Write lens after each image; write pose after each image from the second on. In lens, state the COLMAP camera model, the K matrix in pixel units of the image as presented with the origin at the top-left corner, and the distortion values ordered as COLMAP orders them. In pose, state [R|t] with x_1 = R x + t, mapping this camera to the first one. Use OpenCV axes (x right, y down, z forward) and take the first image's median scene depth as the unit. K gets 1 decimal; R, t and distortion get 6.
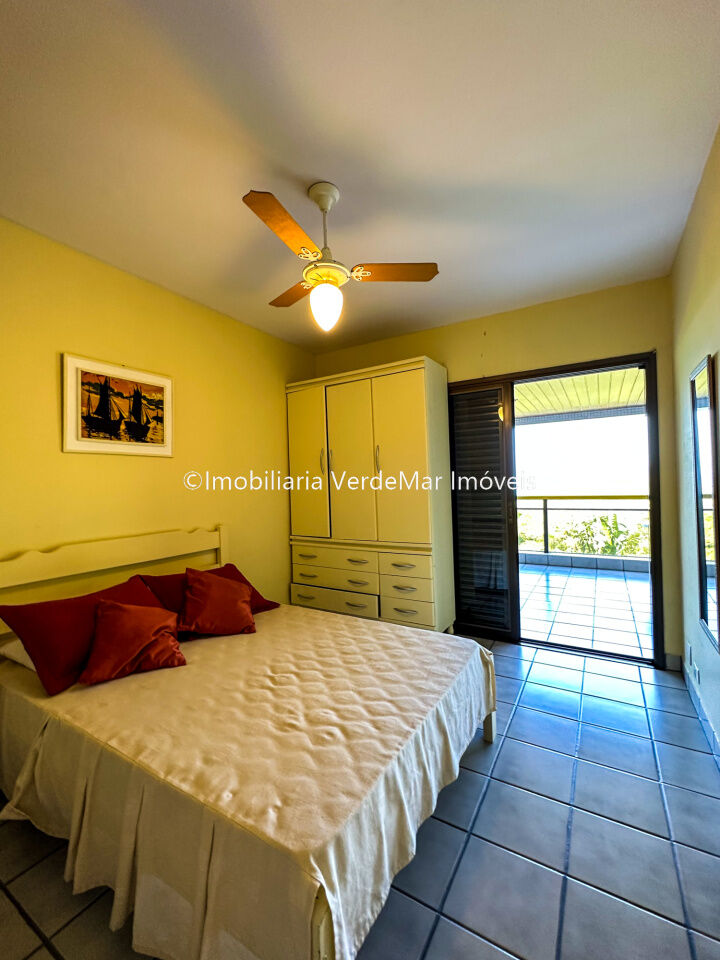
lens RADIAL K [[385.3, 0, 358.3], [0, 385.3, 478.0], [0, 0, 1]] dist [-0.001233, -0.000025]
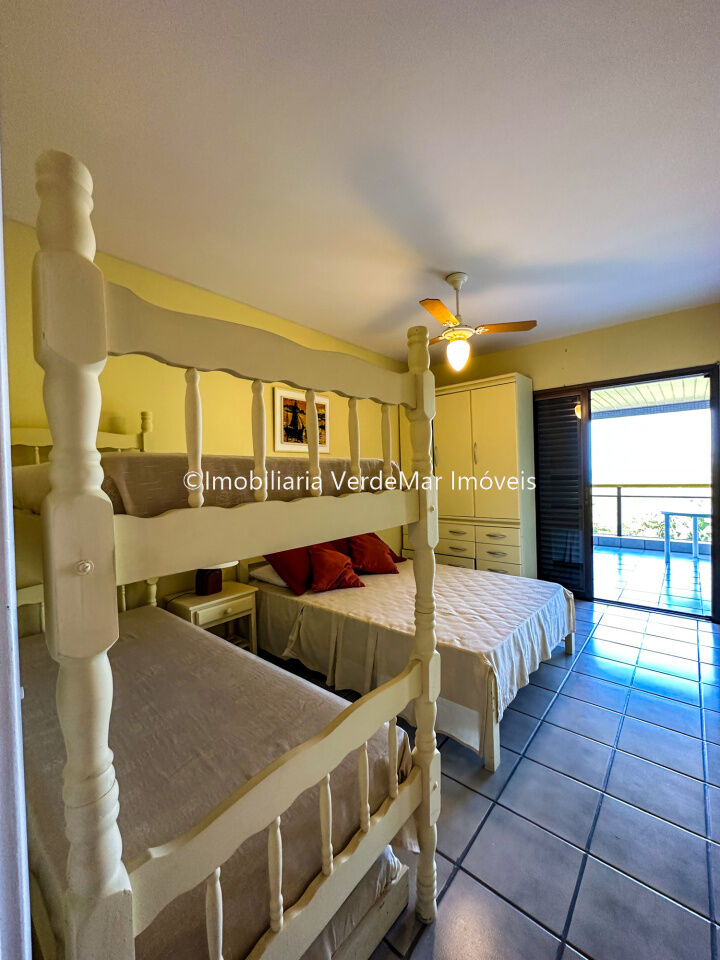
lens RADIAL K [[385.3, 0, 354.4], [0, 385.3, 477.6], [0, 0, 1]] dist [-0.001233, -0.000025]
pose [[0.987614, 0.003791, -0.156855, -0.202750], [0.000582, 0.999613, 0.027824, -0.005974], [0.156900, -0.027570, 0.987230, -0.461984]]
